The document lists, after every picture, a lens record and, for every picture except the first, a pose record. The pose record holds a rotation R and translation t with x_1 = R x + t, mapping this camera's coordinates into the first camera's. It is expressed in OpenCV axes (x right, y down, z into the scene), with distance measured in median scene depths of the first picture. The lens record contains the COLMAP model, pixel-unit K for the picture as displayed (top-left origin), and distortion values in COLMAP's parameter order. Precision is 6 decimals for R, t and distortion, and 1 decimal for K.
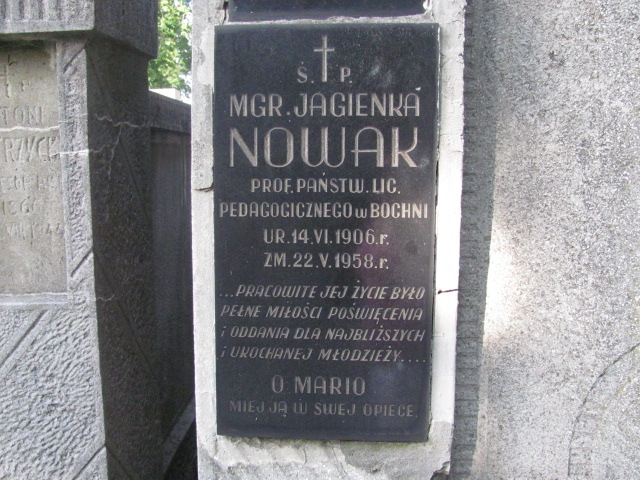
lens RADIAL K [[684.3, 0, 320.0], [0, 684.3, 240.0], [0, 0, 1]] dist [-0.231744, 0.332467]
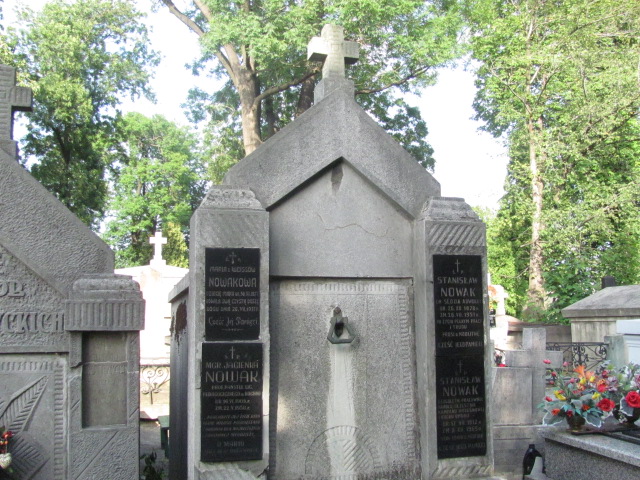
lens RADIAL K [[684.3, 0, 320.0], [0, 684.3, 240.0], [0, 0, 1]] dist [-0.231744, 0.332467]
pose [[0.956303, 0.030031, 0.290830, -0.601863], [0.036663, 0.974543, -0.221185, -0.030250], [-0.290069, 0.222182, 0.930857, -2.597736]]
